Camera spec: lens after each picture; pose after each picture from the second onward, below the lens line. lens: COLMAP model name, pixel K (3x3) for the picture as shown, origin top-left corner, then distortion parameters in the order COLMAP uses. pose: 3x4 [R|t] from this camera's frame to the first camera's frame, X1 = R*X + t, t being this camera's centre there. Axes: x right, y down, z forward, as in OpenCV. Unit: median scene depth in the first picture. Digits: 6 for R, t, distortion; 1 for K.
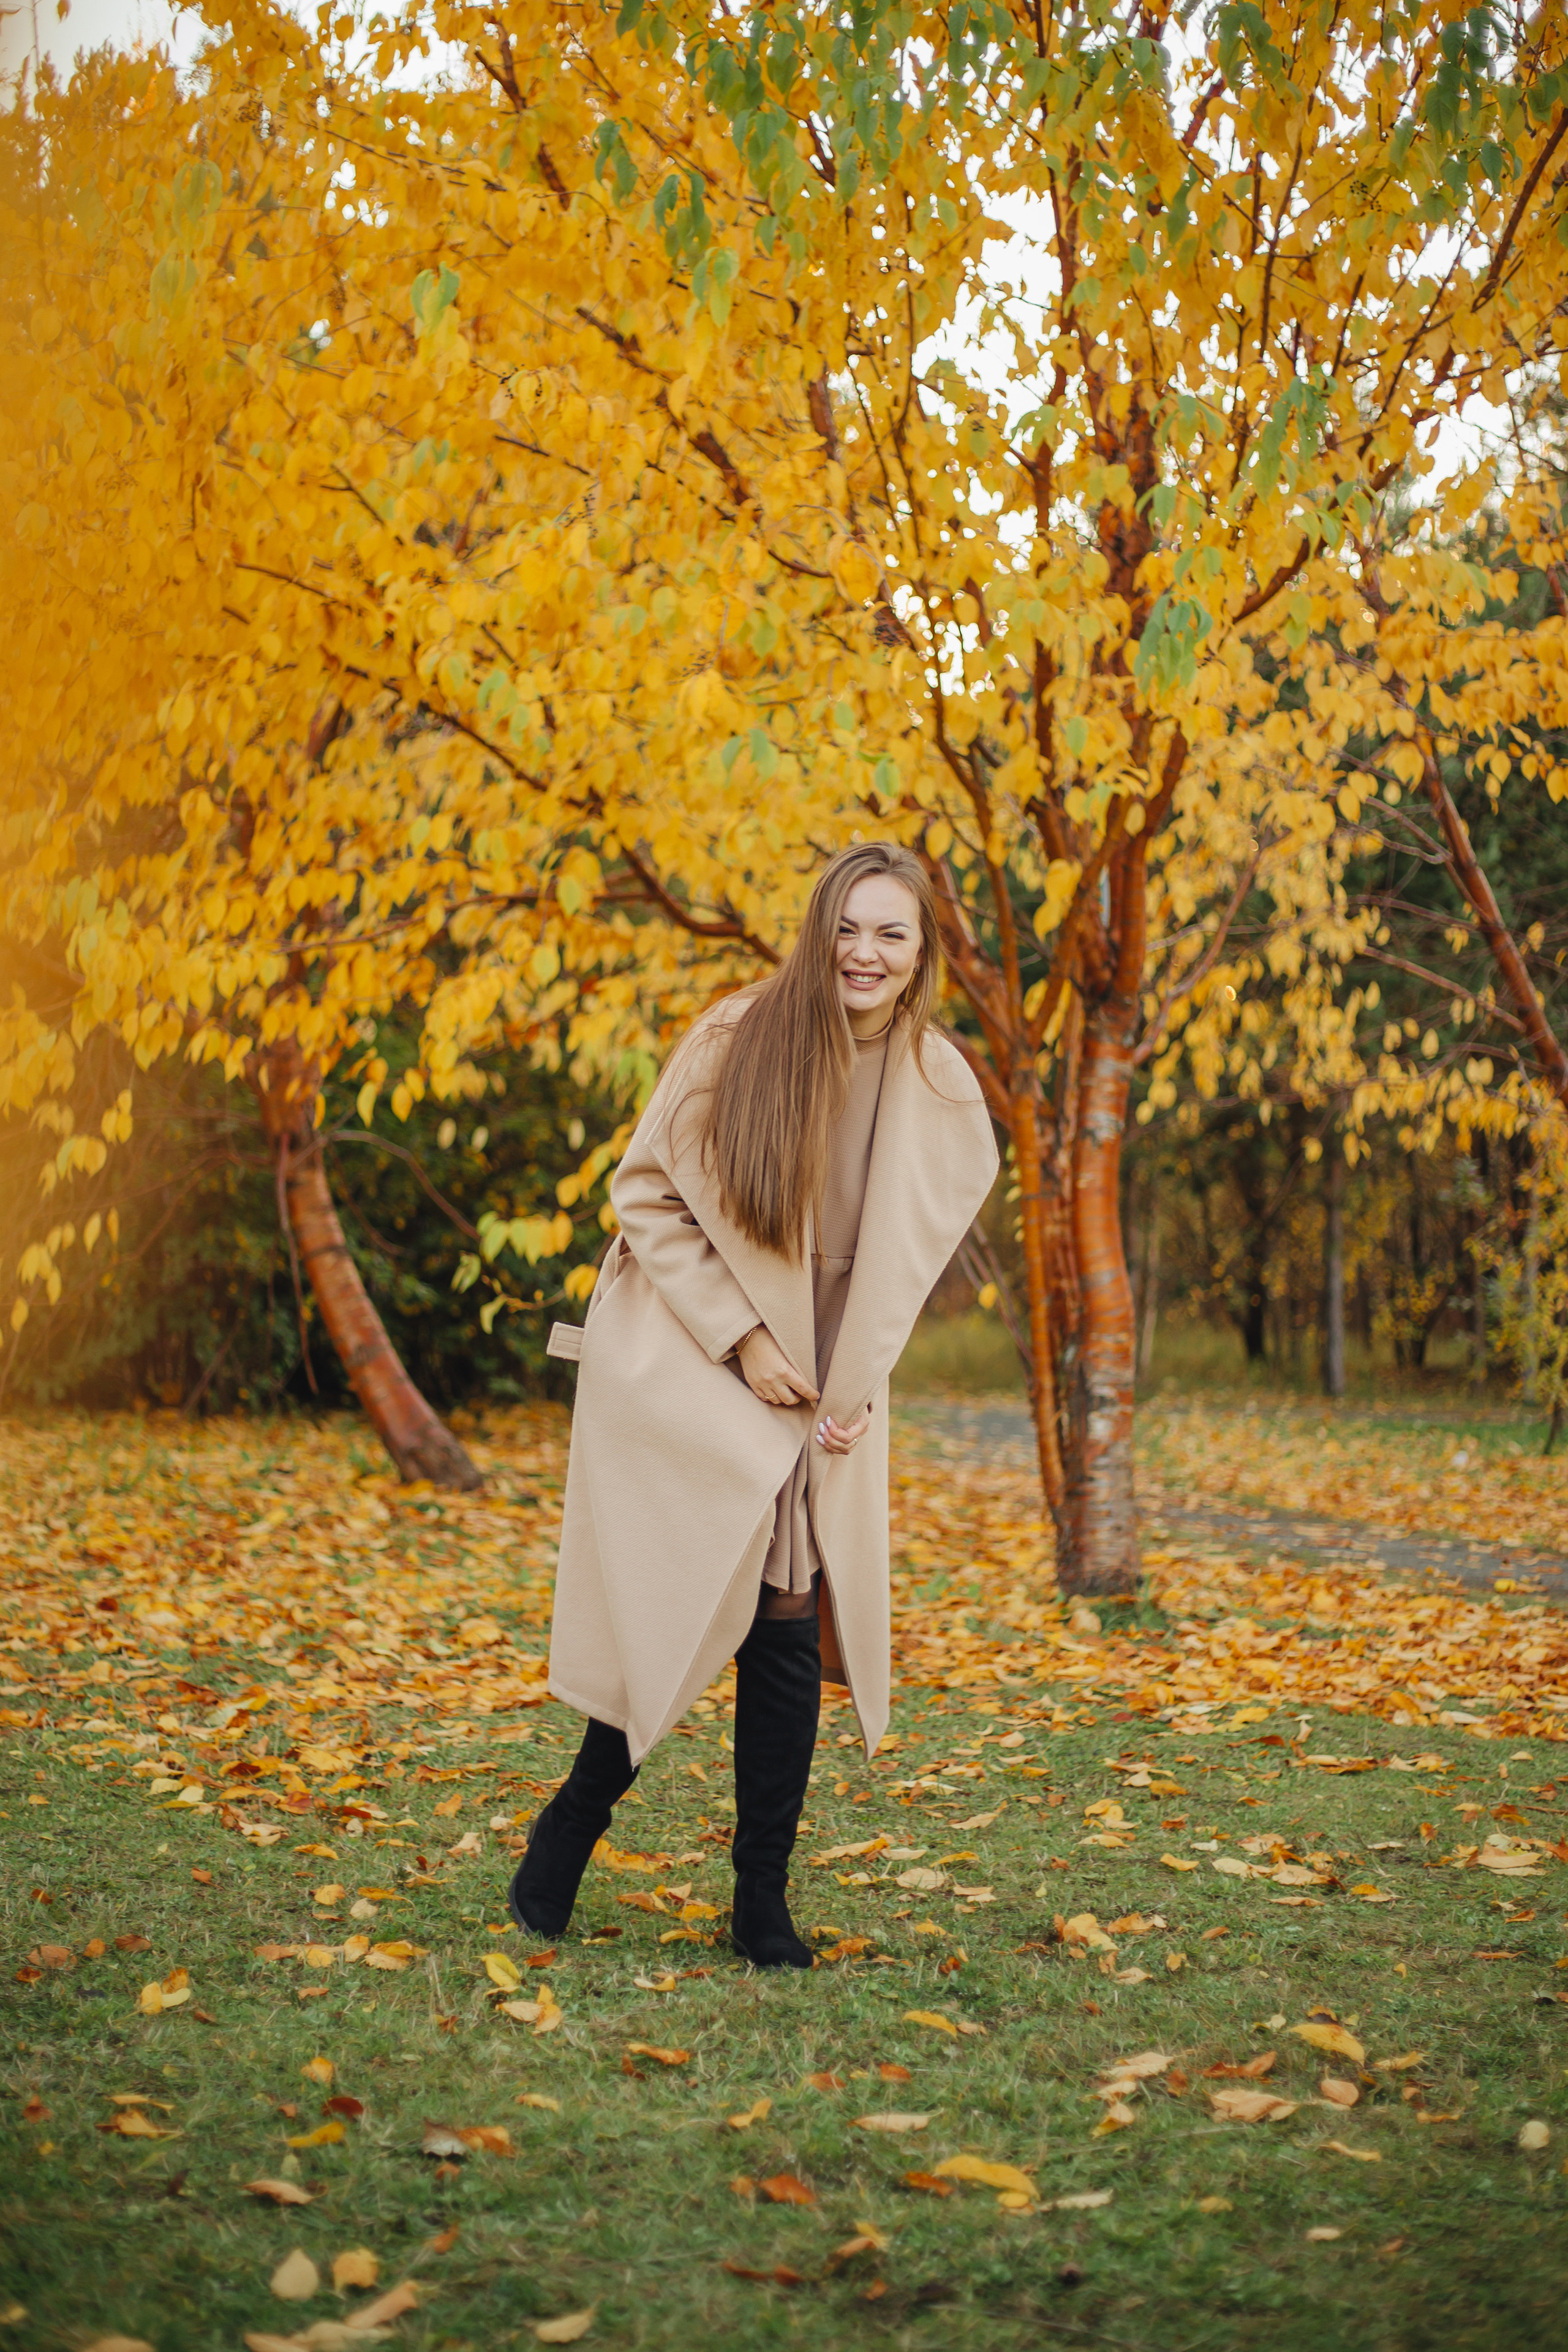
lens RADIAL K [[3409.9, 0, 781.3], [0, 3409.9, 1171.8], [0, 0, 1]] dist [0.036354, 0.000000]
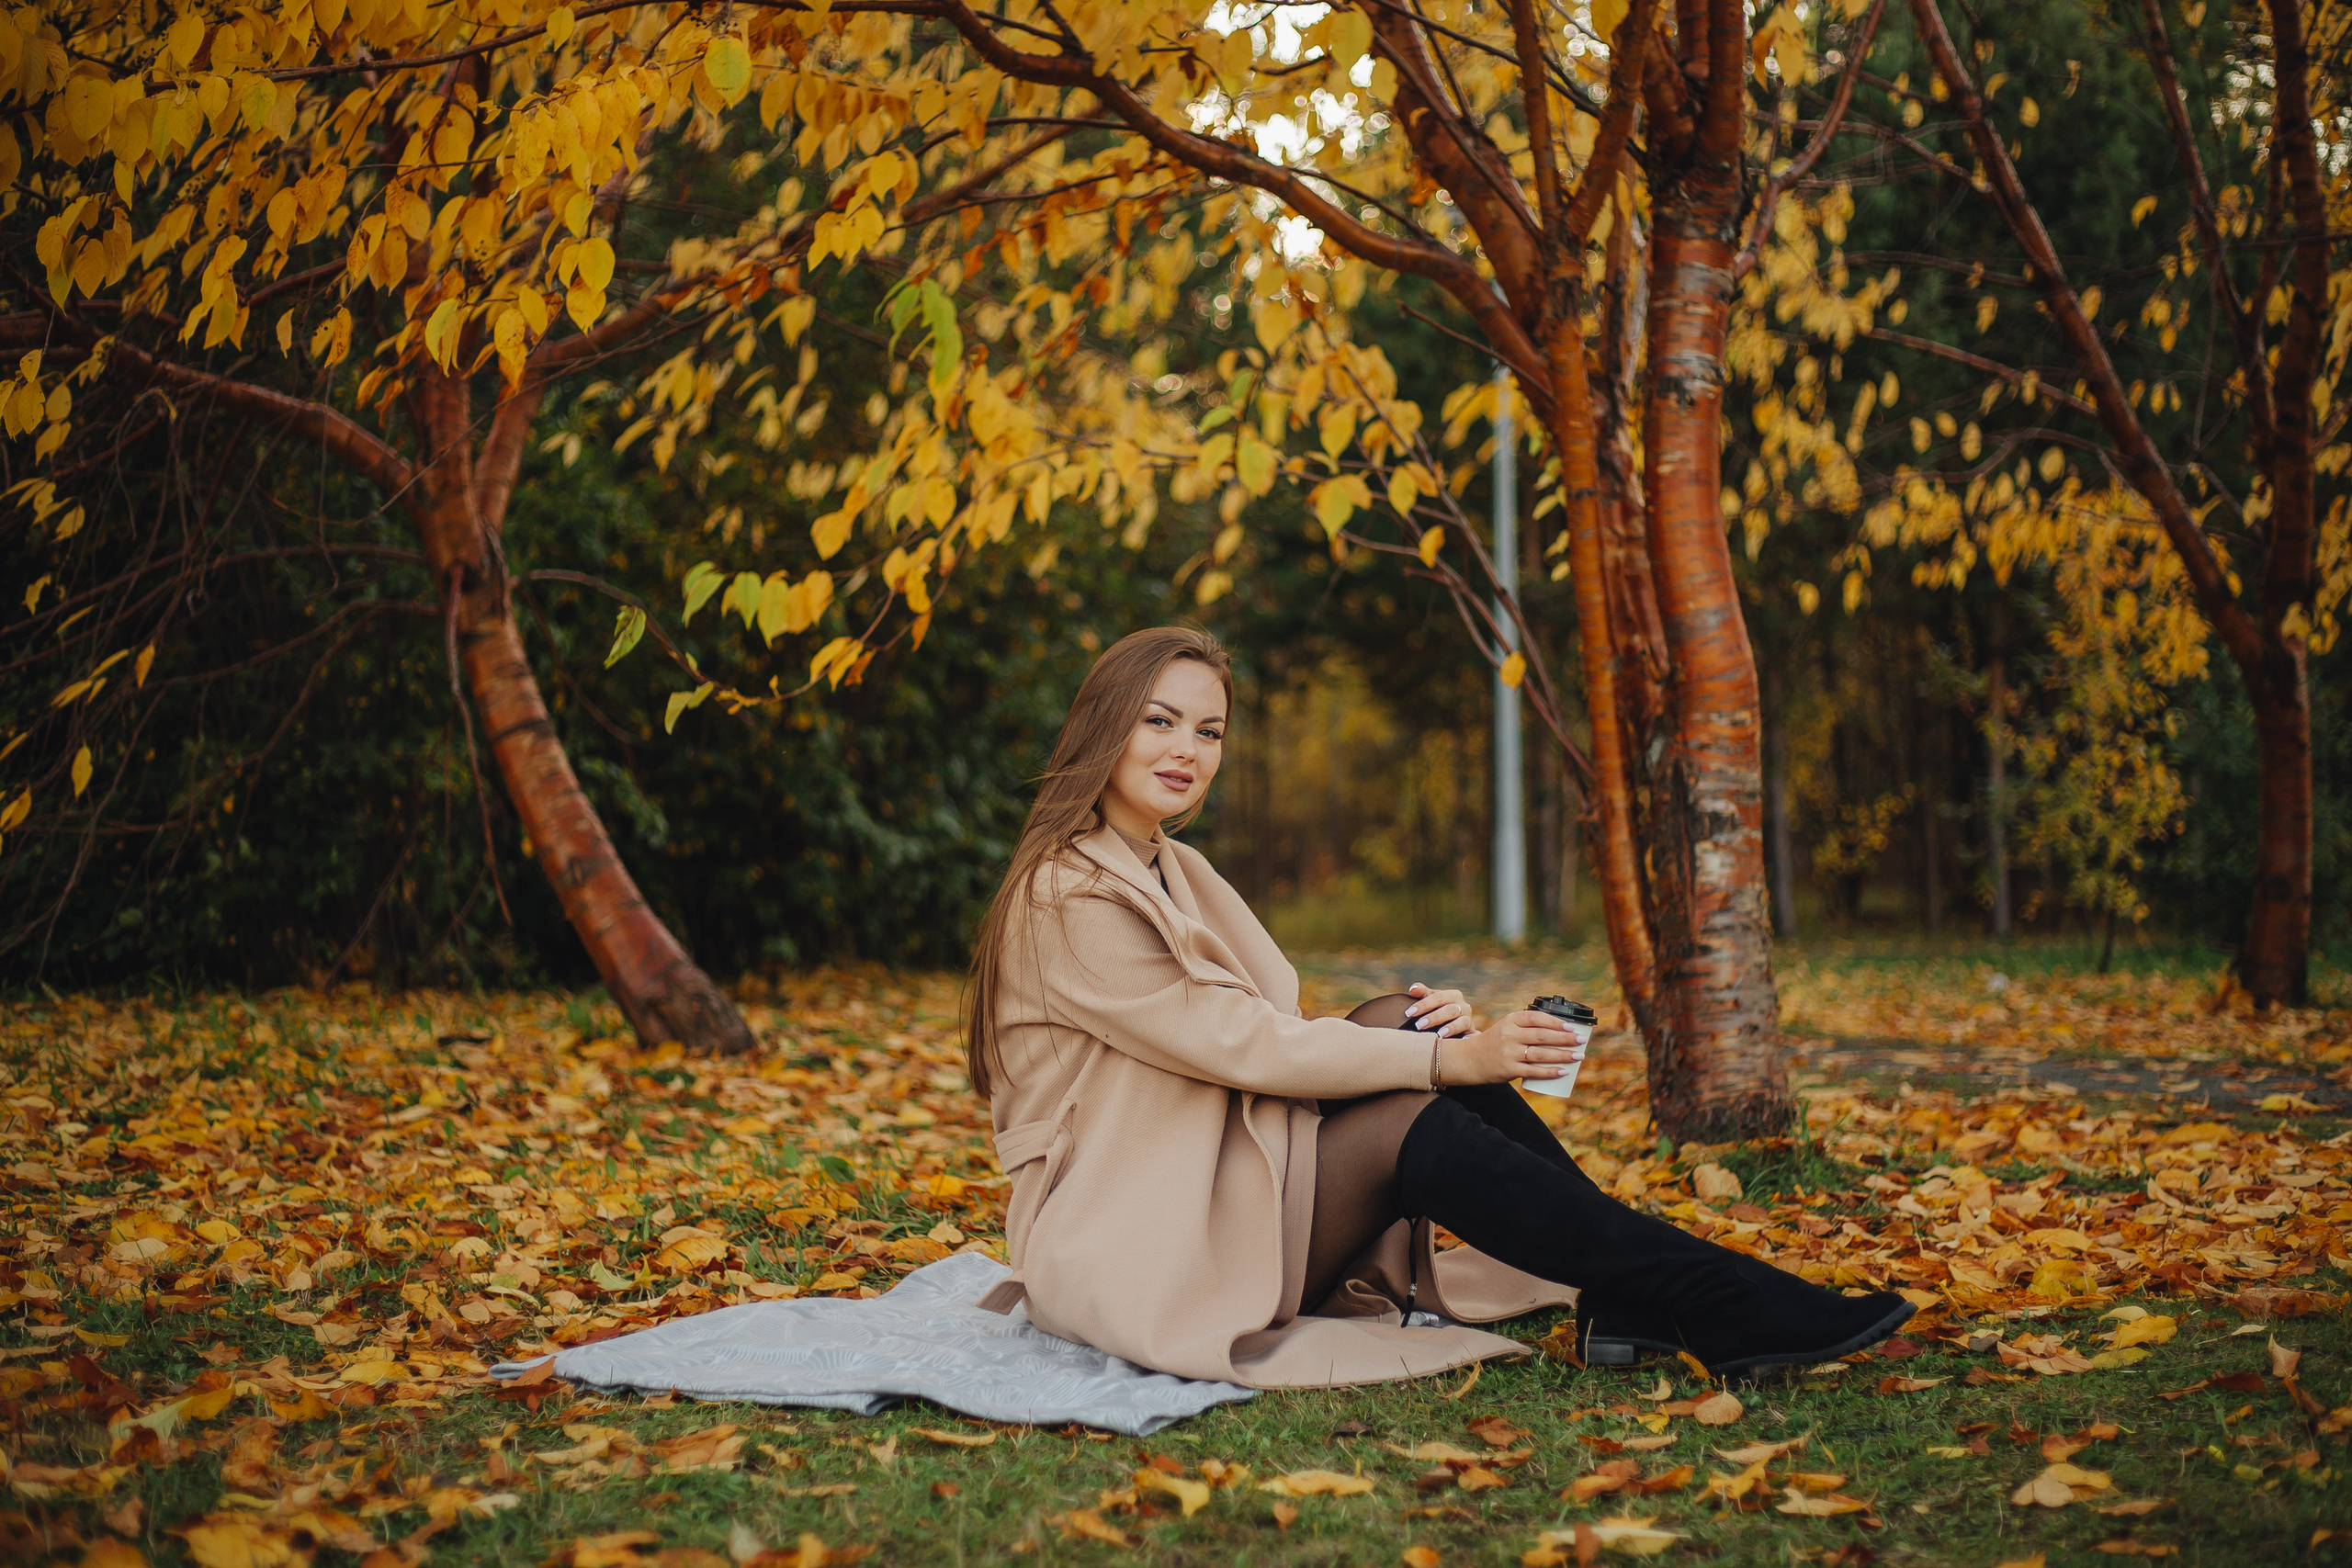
lens RADIAL K [[3409.5, 0, 1178.9], [0, 3409.5, 789.1], [0, 0, 1]] dist [0.036354, 0.000000]
pose [[0.998827, -0.045480, 0.016596, -0.009843], [0.045446, 0.998964, 0.002428, 0.047154], [-0.016690, -0.001671, 0.999859, 0.332941]]
